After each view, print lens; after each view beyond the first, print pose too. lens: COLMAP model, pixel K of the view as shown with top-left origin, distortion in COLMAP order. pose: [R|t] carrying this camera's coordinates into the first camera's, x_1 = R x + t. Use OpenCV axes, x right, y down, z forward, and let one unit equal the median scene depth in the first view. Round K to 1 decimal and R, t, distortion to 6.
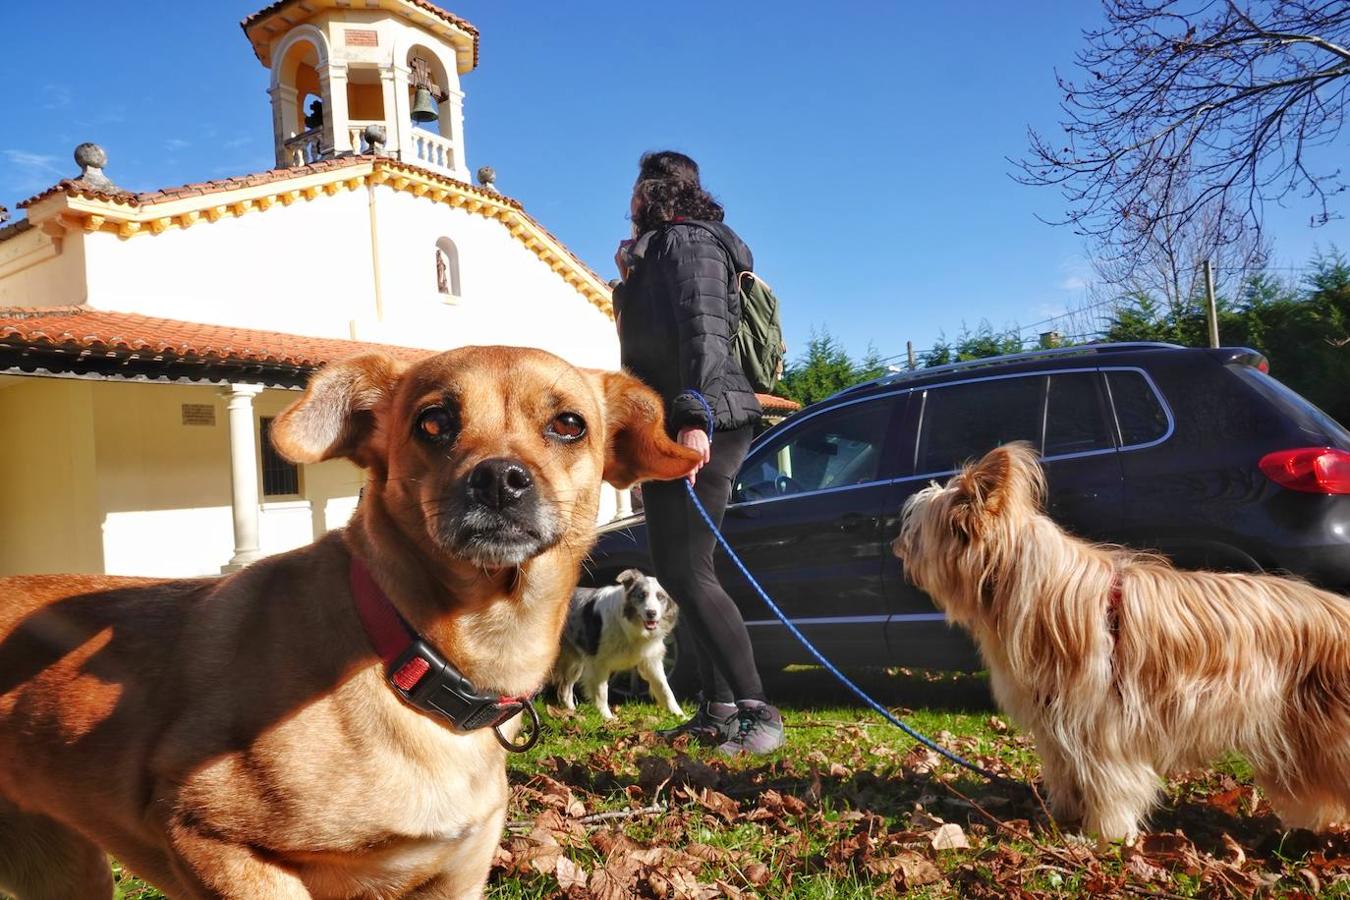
lens RADIAL K [[935.5, 0, 675.8], [0, 935.5, 444.0], [0, 0, 1]] dist [0.005964, -0.005539]
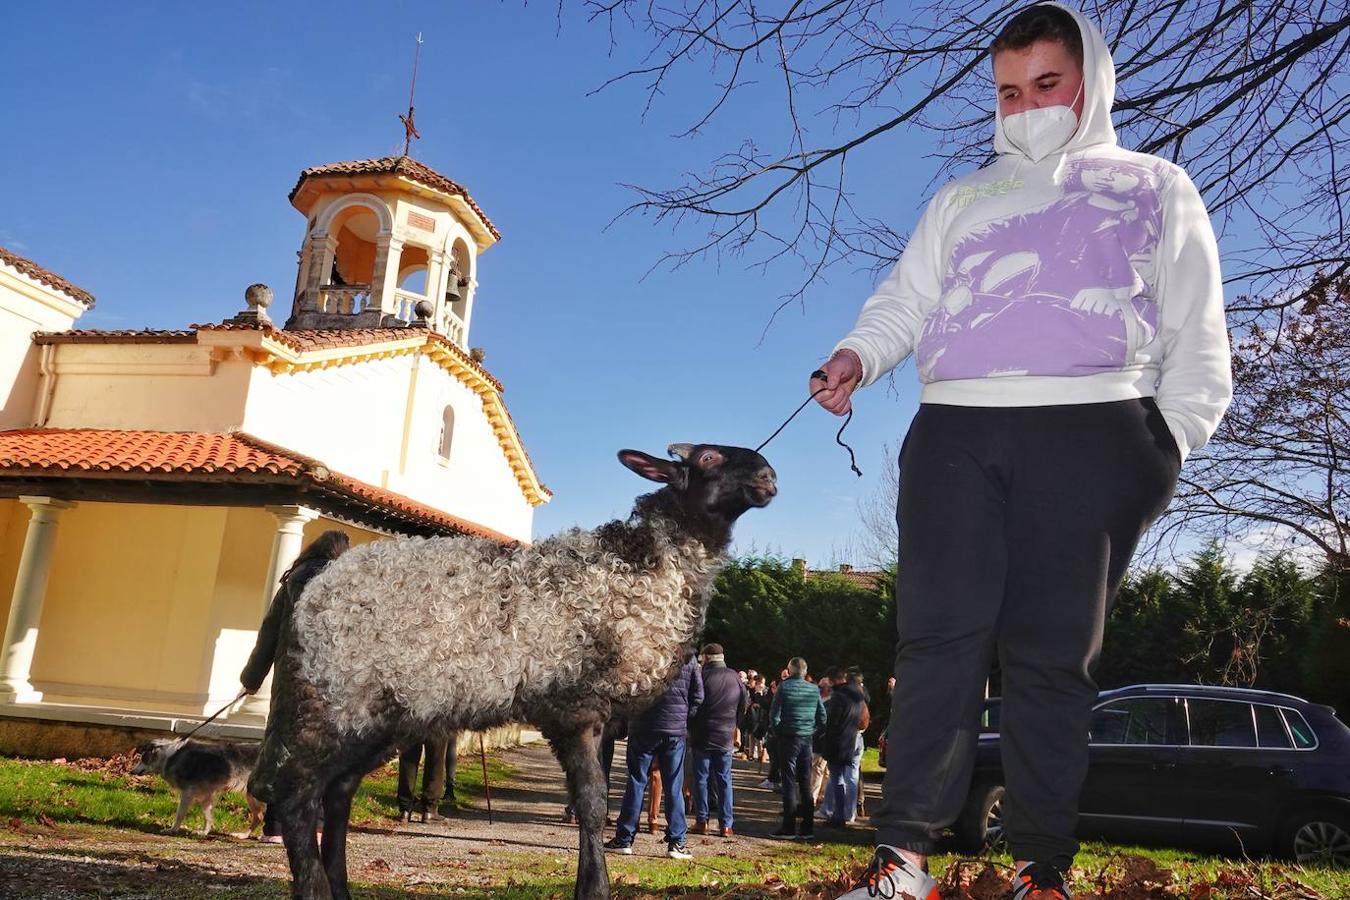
lens RADIAL K [[935.5, 0, 675.8], [0, 935.5, 444.0], [0, 0, 1]] dist [0.005964, -0.005539]
pose [[0.916725, 0.221928, 0.332209, -0.368902], [-0.162894, 0.966895, -0.196417, -0.003279], [-0.364802, 0.125946, 0.922528, -0.118008]]
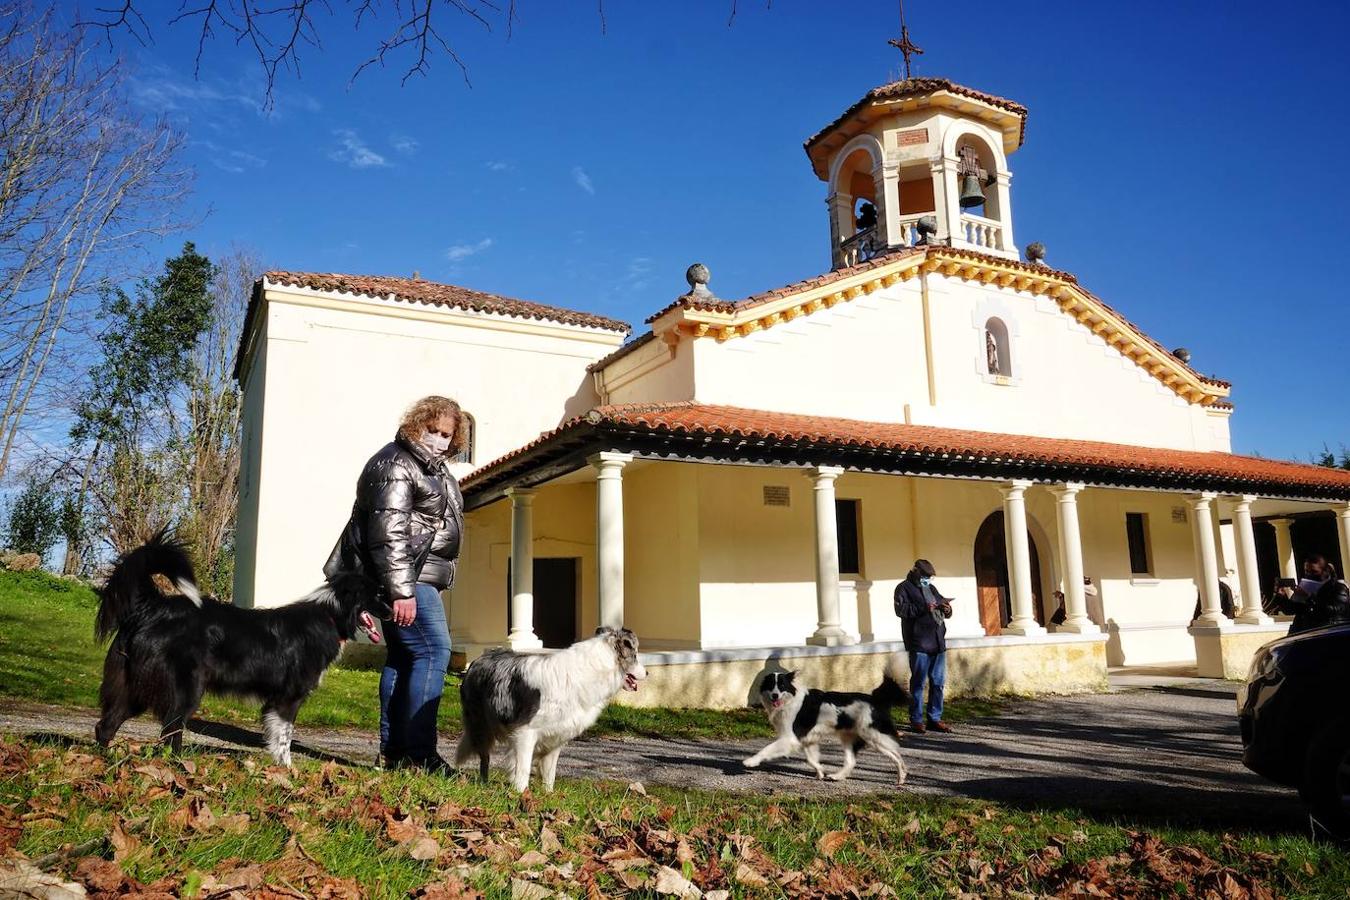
lens RADIAL K [[935.5, 0, 675.8], [0, 935.5, 444.0], [0, 0, 1]] dist [0.005964, -0.005539]
pose [[0.865982, -0.021733, -0.499603, -0.049591], [-0.024543, 0.996004, -0.085868, 0.003879], [0.499473, 0.086621, 0.861988, -0.003644]]
